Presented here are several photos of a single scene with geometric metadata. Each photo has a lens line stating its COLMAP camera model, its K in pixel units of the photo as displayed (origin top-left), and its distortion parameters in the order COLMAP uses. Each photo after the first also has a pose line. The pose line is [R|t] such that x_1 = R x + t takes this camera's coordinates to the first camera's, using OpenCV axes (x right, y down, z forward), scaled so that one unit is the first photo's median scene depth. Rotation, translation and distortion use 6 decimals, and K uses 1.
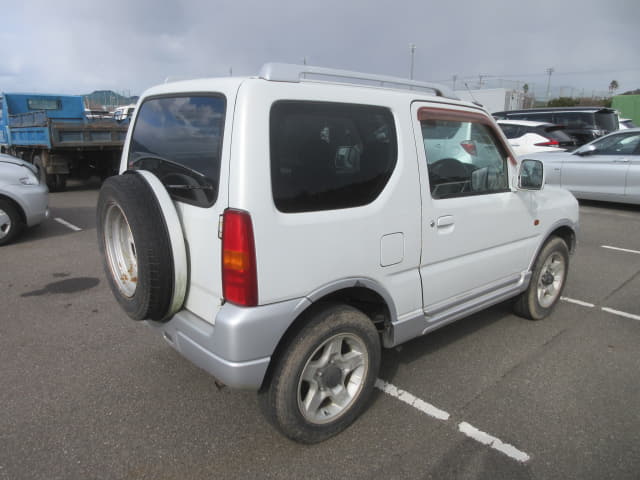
lens RADIAL K [[473.5, 0, 322.0], [0, 473.5, 239.7], [0, 0, 1]] dist [0.009173, -0.005685]
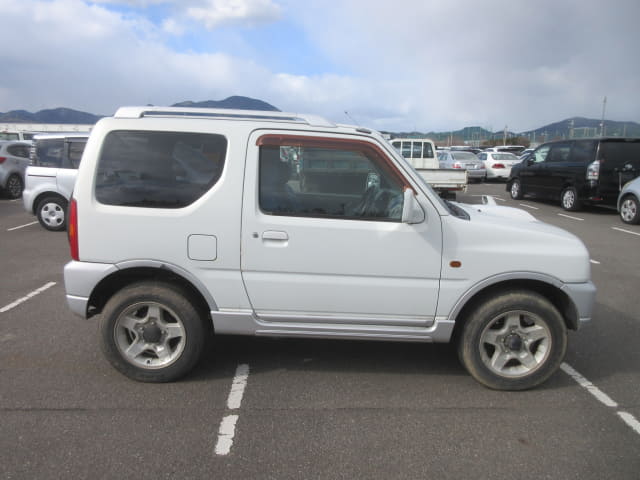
lens RADIAL K [[476.5, 0, 313.3], [0, 476.5, 237.3], [0, 0, 1]] dist [0.022928, 0.001277]
pose [[0.744266, 0.121318, -0.656772, 1.049189], [-0.170608, 0.985274, -0.011337, -0.037598], [0.645725, 0.120488, 0.754004, 0.214575]]
